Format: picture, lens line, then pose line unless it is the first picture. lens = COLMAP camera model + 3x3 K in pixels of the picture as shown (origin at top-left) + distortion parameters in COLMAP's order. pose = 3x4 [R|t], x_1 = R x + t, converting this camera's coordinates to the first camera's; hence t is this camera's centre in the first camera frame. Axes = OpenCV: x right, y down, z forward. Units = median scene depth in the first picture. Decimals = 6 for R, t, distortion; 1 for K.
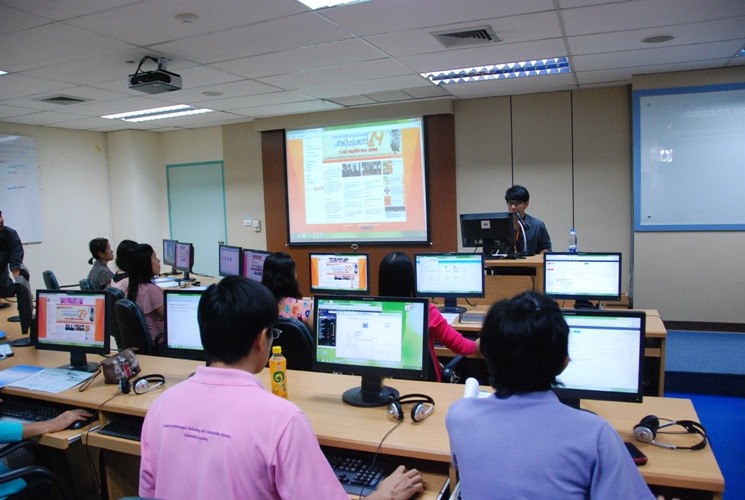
lens RADIAL K [[581.9, 0, 372.5], [0, 581.9, 250.0], [0, 0, 1]] dist [-0.187346, 0.135085]
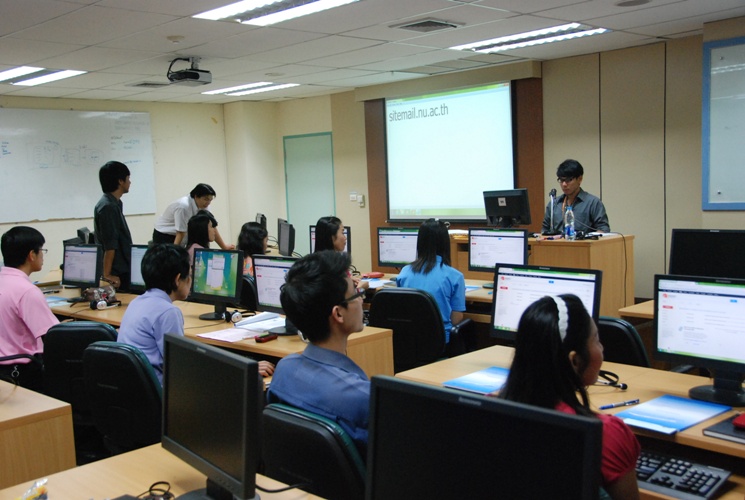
lens RADIAL K [[822.4, 0, 372.5], [0, 822.4, 250.0], [0, 0, 1]] dist [-0.102325, 0.472348]
pose [[0.918052, 0.032293, -0.395143, 0.545484], [-0.025015, 0.999409, 0.023557, 0.010125], [0.395670, -0.011742, 0.918318, -0.359665]]
